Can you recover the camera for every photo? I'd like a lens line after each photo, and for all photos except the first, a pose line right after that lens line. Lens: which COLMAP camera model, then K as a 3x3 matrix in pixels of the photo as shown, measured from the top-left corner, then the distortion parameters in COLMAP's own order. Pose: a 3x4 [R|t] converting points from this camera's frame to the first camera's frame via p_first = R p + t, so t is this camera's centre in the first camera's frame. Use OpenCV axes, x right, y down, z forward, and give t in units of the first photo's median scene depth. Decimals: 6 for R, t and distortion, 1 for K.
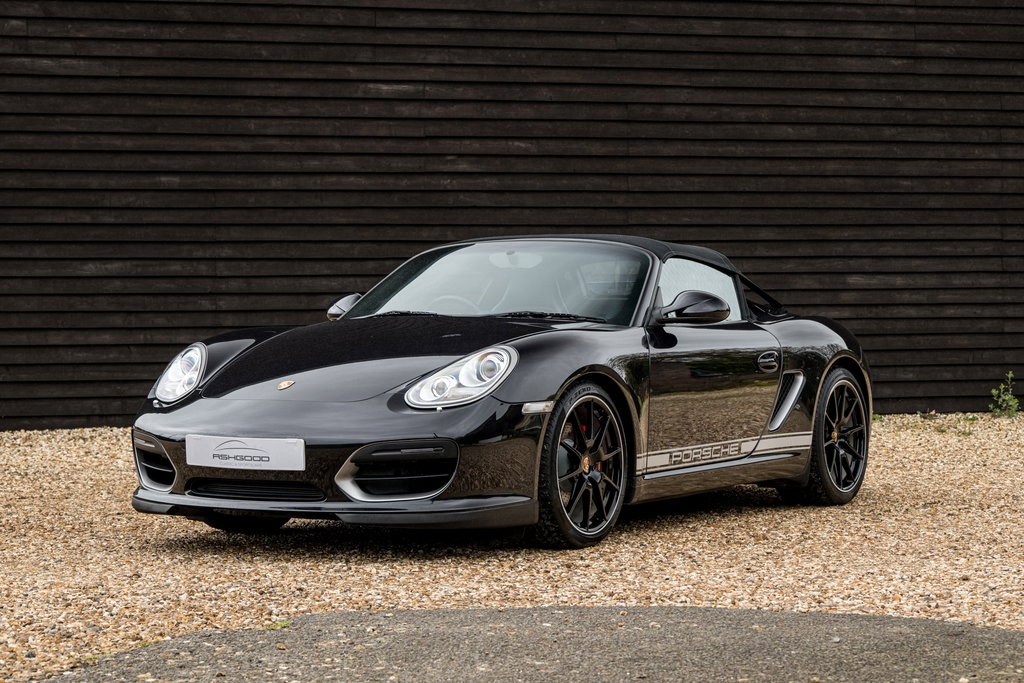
lens RADIAL K [[2261.8, 0, 513.7], [0, 2261.8, 339.3], [0, 0, 1]] dist [-0.034585, 0.000000]
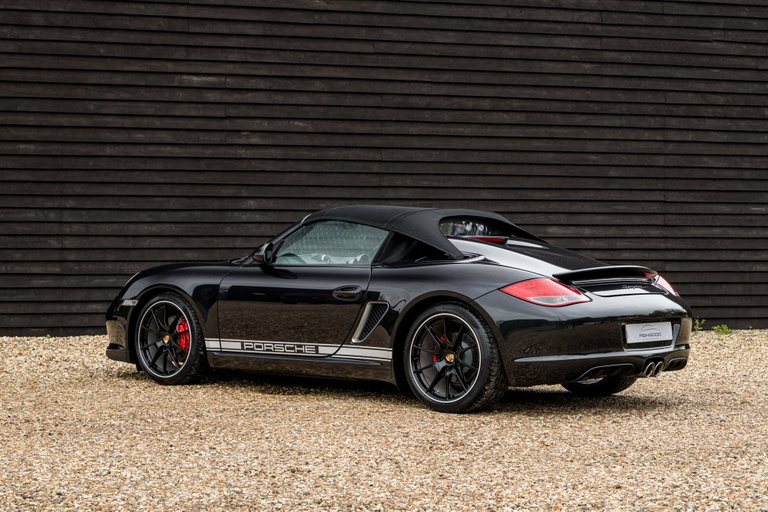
lens RADIAL K [[1614.0, 0, 386.1], [0, 1614.0, 257.3], [0, 0, 1]] dist [-0.037982, 0.000000]
pose [[0.999230, 0.011951, 0.037370, 0.018930], [-0.011776, 0.999919, -0.004903, -0.004884], [-0.037425, 0.004459, 0.999289, 0.064139]]
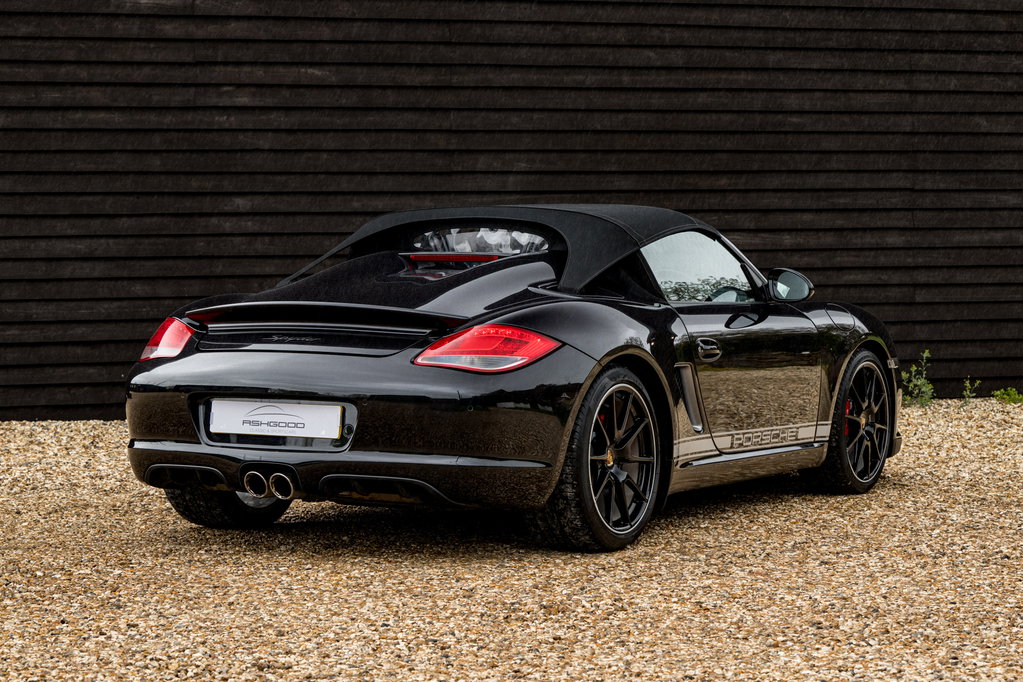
lens RADIAL K [[2511.4, 0, 521.2], [0, 2511.4, 302.6], [0, 0, 1]] dist [-0.044409, 0.000000]
pose [[0.998787, -0.003995, 0.049072, 0.031449], [0.003831, 0.999987, 0.003434, -0.007006], [-0.049085, -0.003242, 0.998789, 0.104676]]
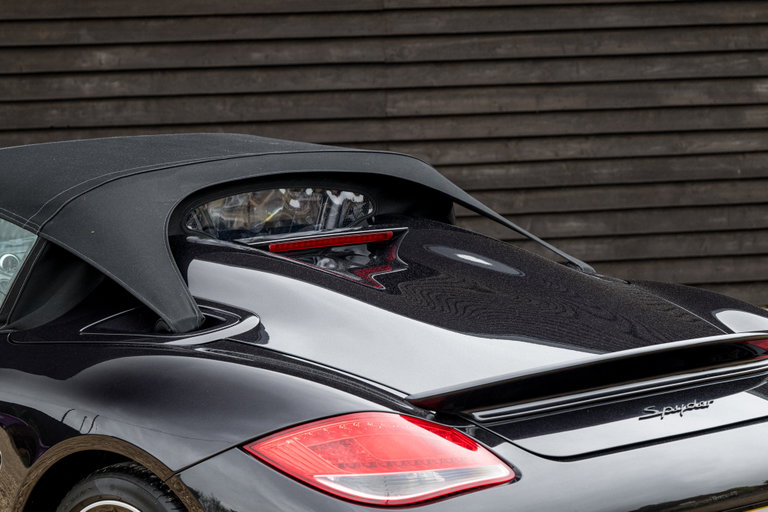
lens RADIAL K [[2459.9, 0, 385.6], [0, 2459.9, 253.3], [0, 0, 1]] dist [-0.033180, 0.000000]
pose [[0.994000, -0.007942, -0.109094, 0.123690], [0.017496, 0.996064, 0.086896, -0.042804], [0.107975, -0.088283, 0.990226, 0.332181]]
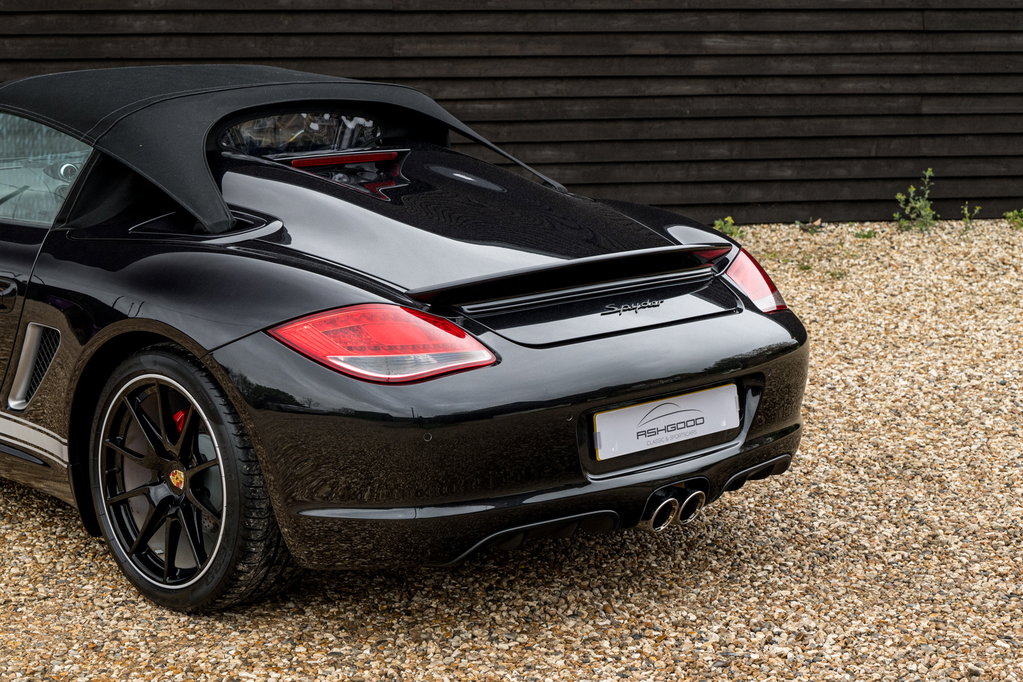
lens RADIAL K [[2047.1, 0, 510.7], [0, 2047.1, 347.5], [0, 0, 1]] dist [0.001742, 0.000000]
pose [[0.998579, 0.020958, -0.048999, 0.123117], [-0.012362, 0.985443, 0.169558, -0.041716], [0.051839, -0.168712, 0.984301, 0.335928]]
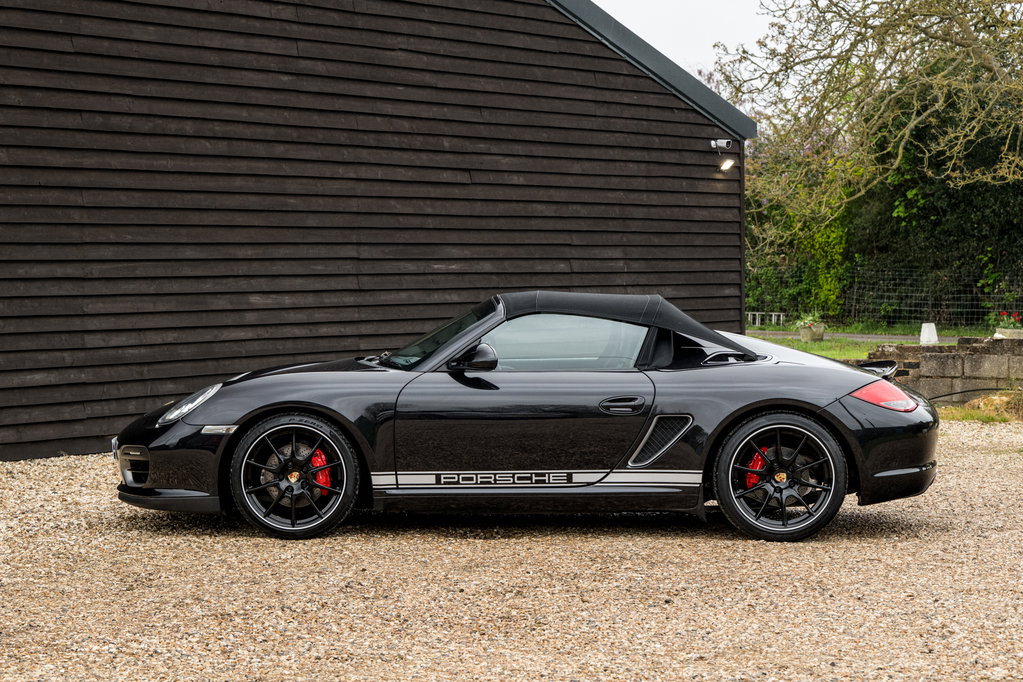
lens RADIAL K [[2452.5, 0, 511.2], [0, 2452.5, 341.4], [0, 0, 1]] dist [-0.064012, 0.000000]
pose [[0.757391, -0.016075, 0.652764, -0.470567], [0.007361, 0.999844, 0.016081, -0.025221], [-0.652920, -0.007375, 0.757391, 0.129590]]
